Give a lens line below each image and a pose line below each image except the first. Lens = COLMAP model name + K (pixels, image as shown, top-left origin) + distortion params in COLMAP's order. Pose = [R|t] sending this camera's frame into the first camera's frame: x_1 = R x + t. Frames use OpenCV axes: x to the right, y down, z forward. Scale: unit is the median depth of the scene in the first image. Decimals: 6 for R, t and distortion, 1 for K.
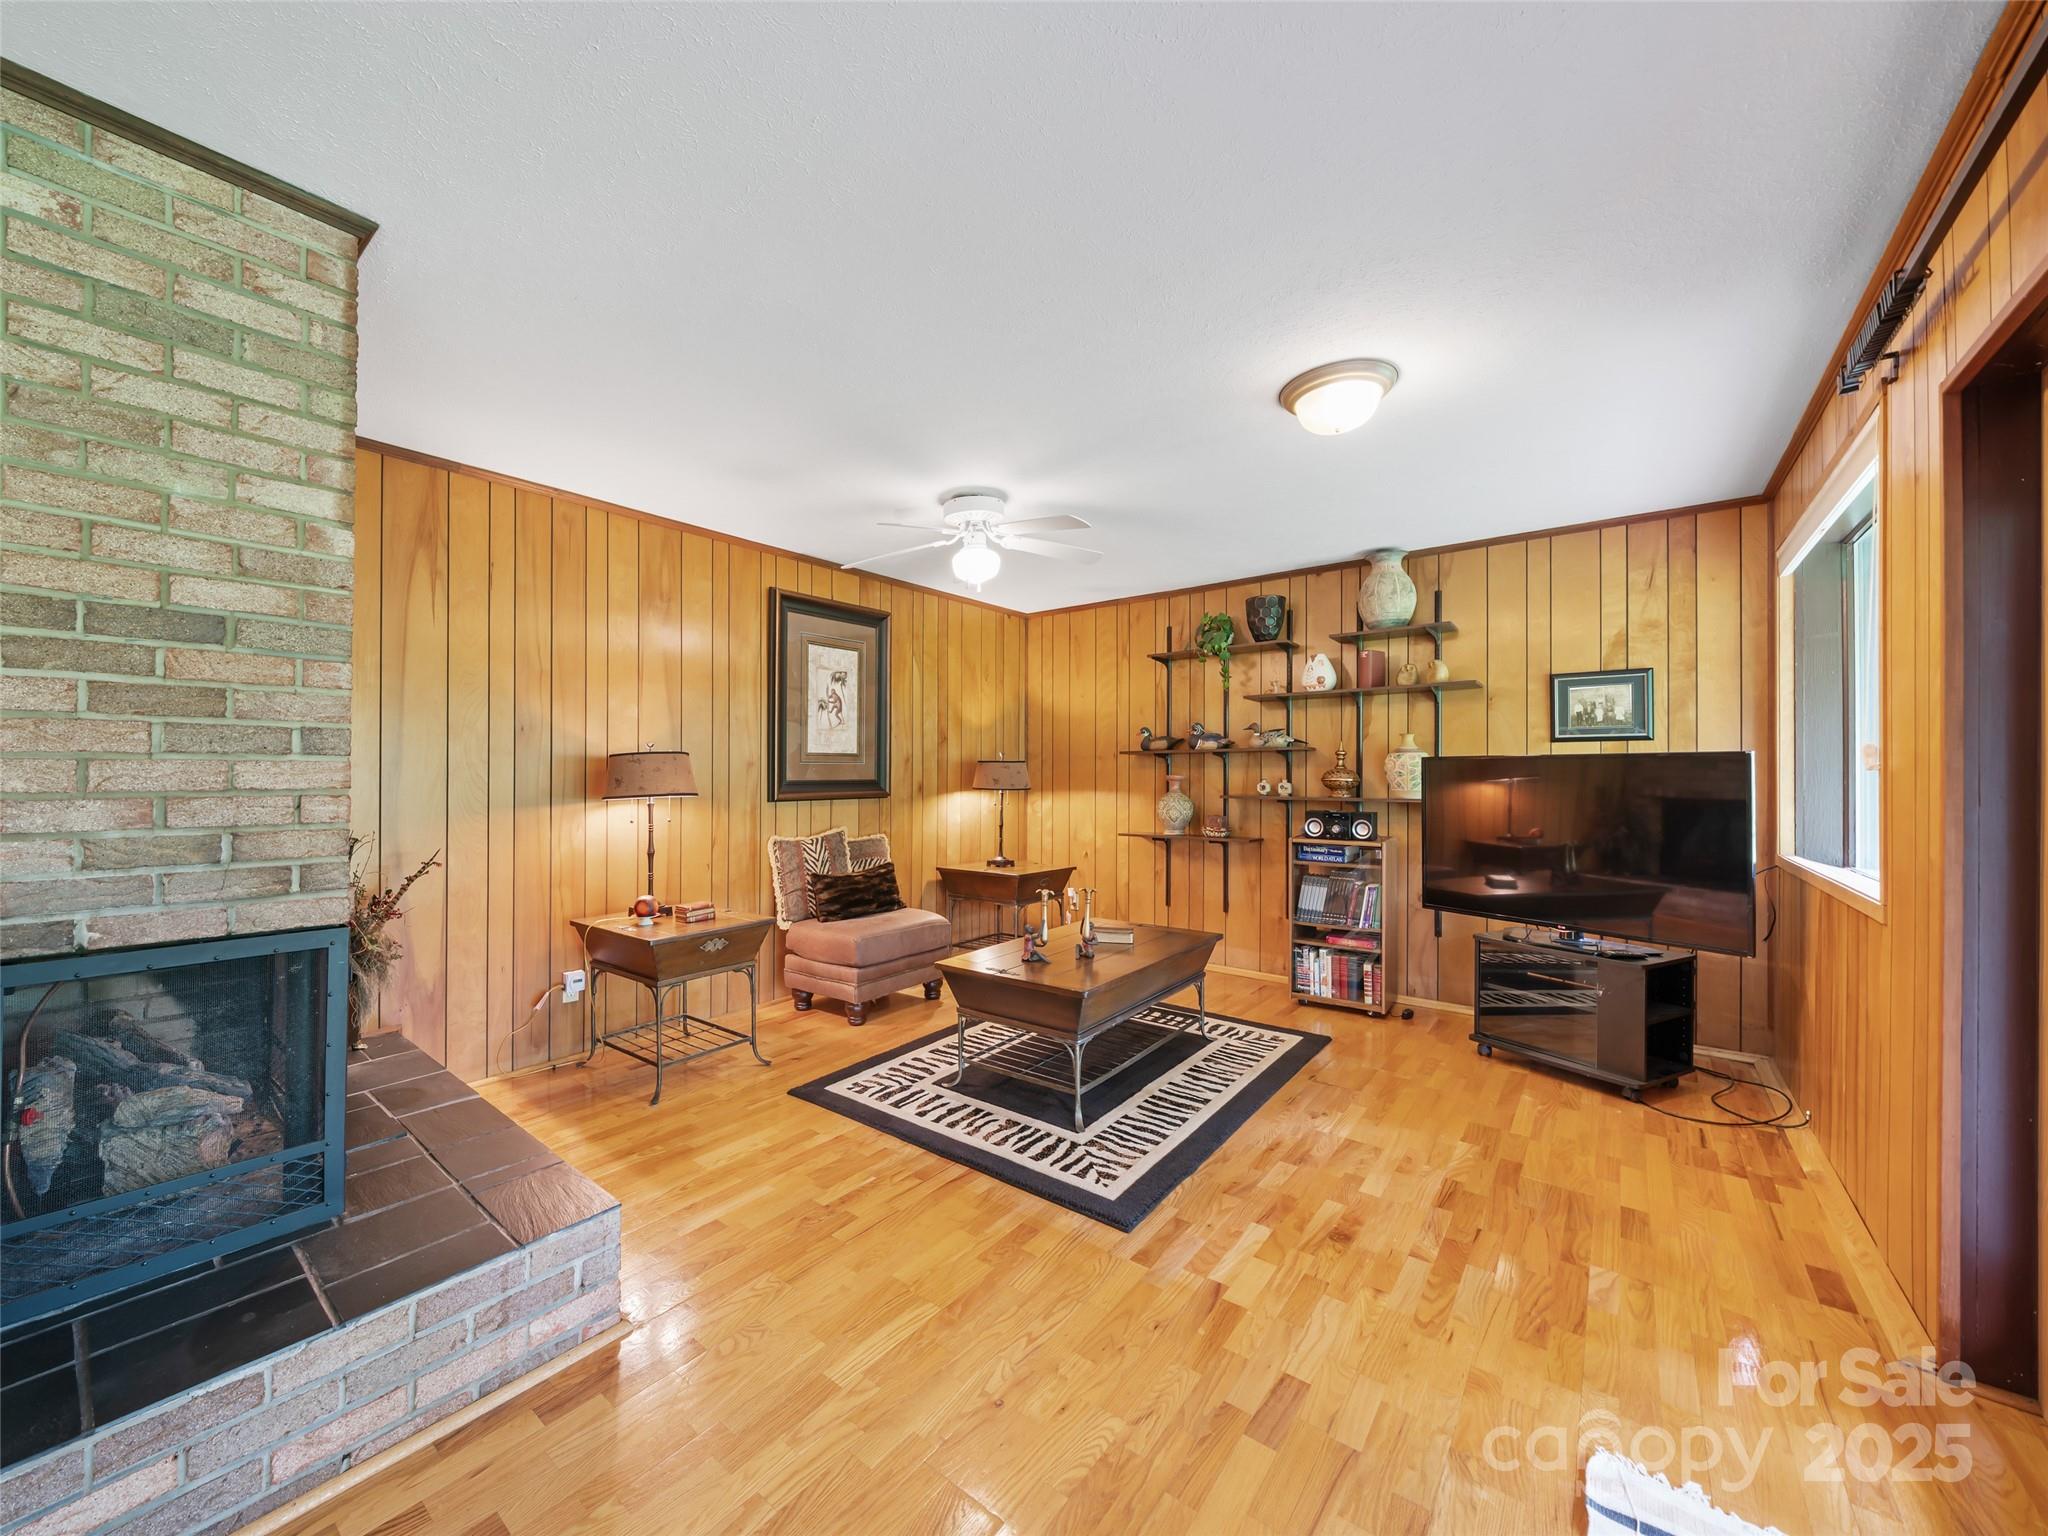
lens RADIAL K [[756.7, 0, 1030.5], [0, 756.7, 771.8], [0, 0, 1]] dist [0.000088, 0.000002]
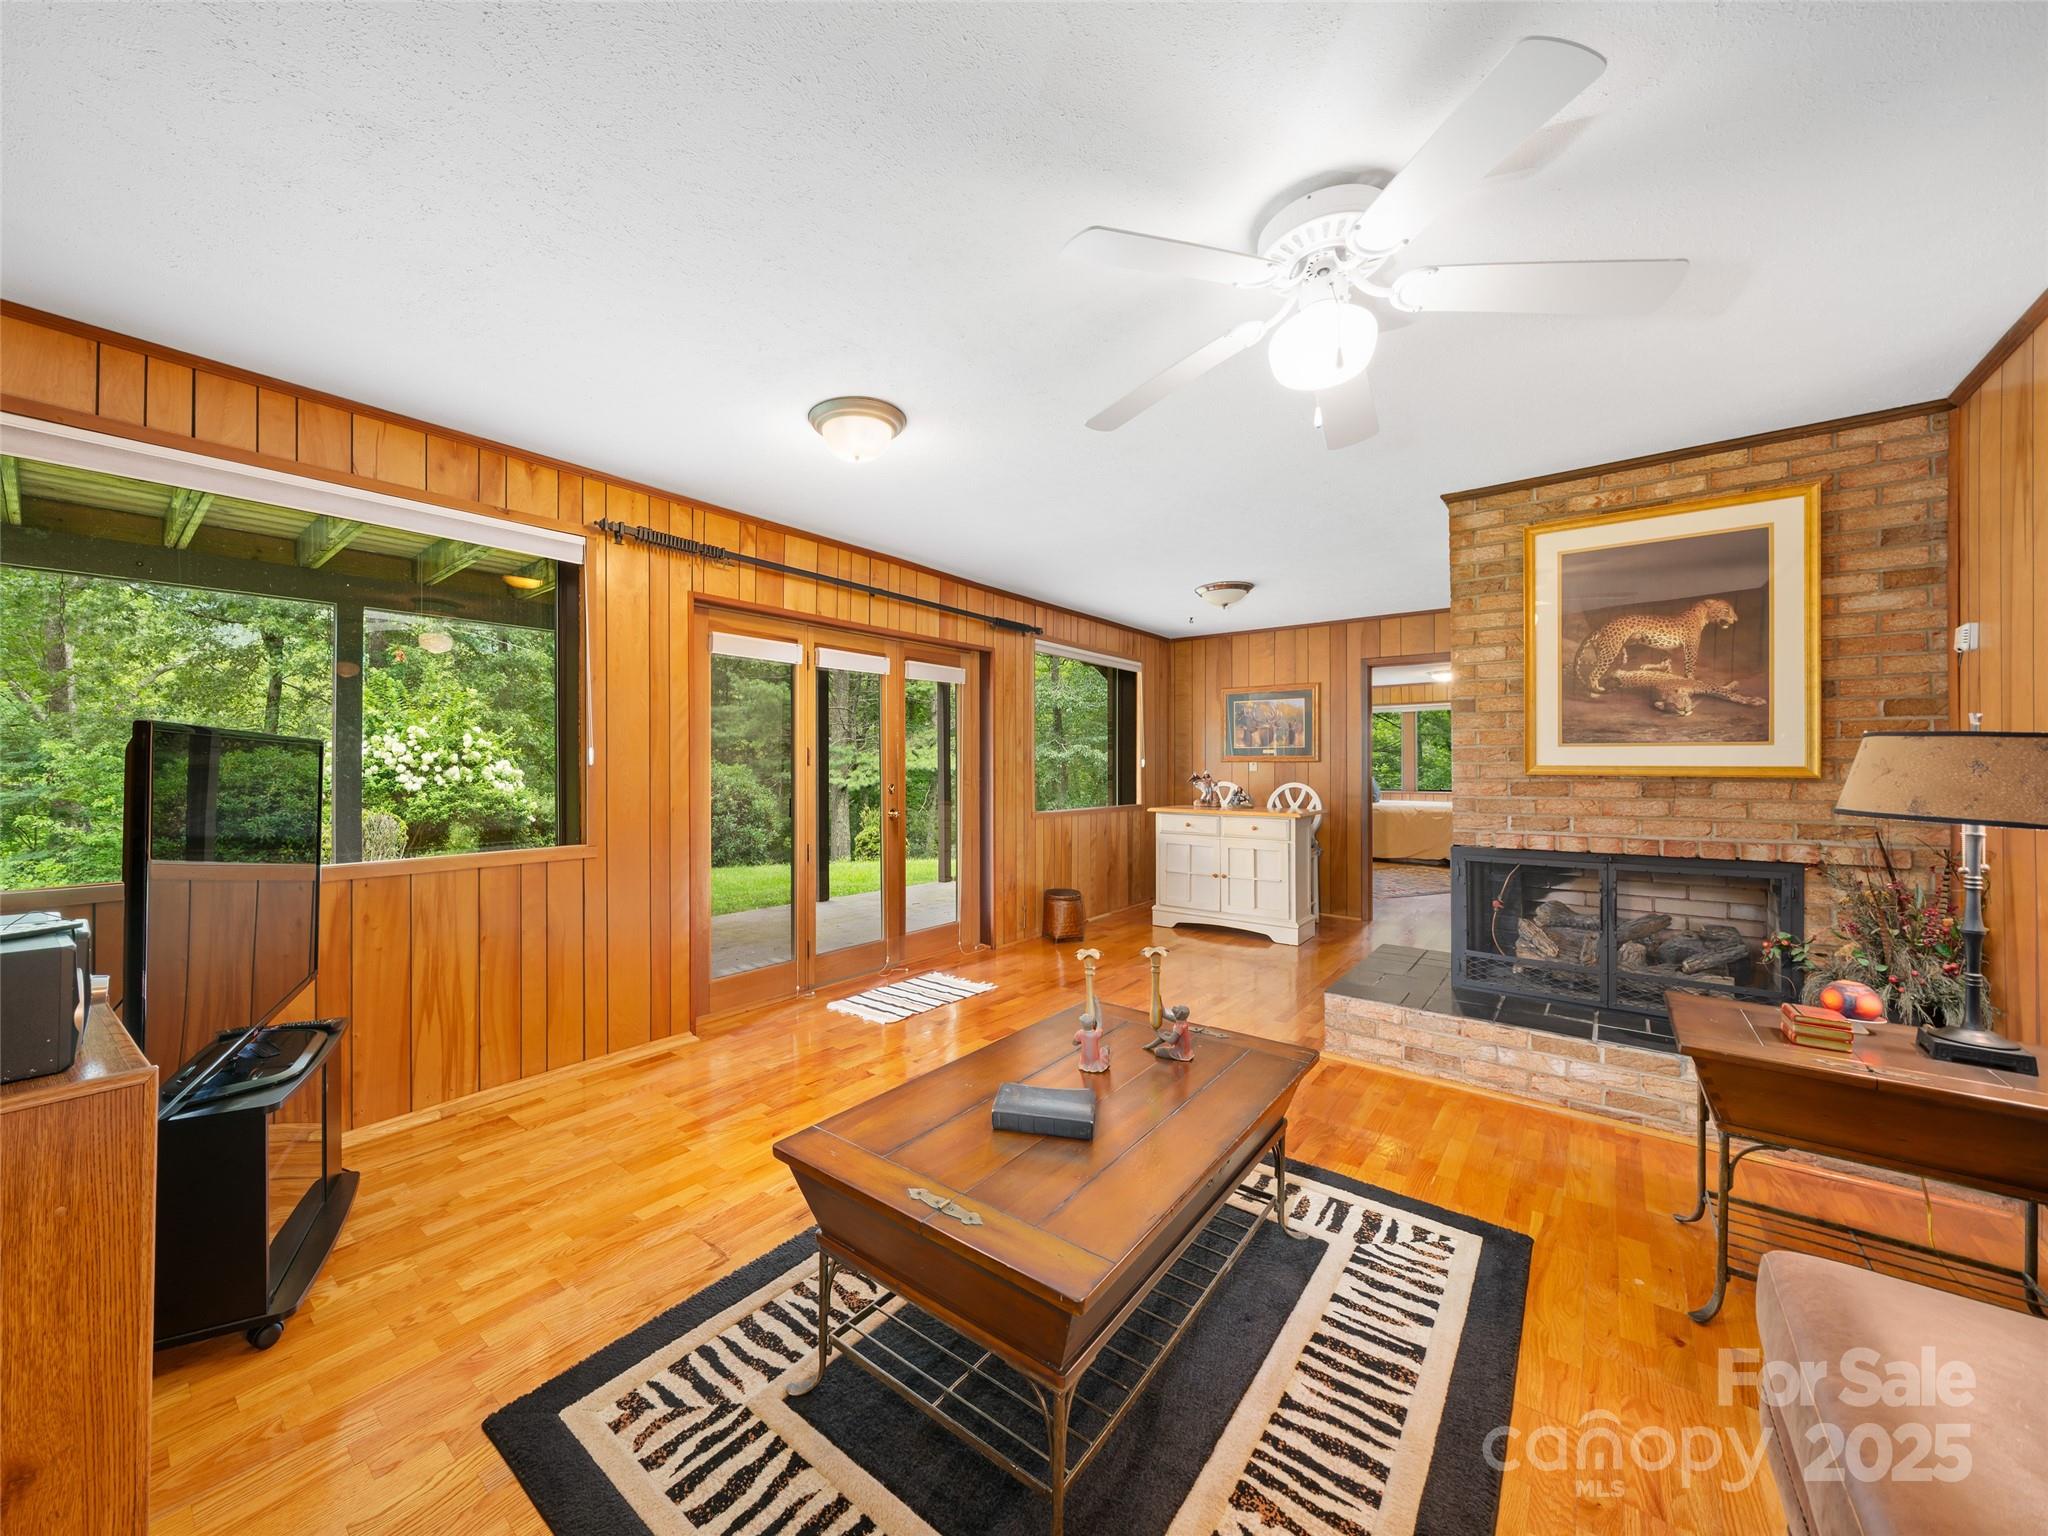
lens RADIAL K [[756.7, 0, 1017.4], [0, 756.7, 765.5], [0, 0, 1]] dist [0.000088, 0.000002]
pose [[-0.999950, 0.000482, -0.010007, 0.134696], [0.000533, 0.999987, -0.005082, 0.008104], [0.010004, -0.005087, -0.999937, 1.583026]]
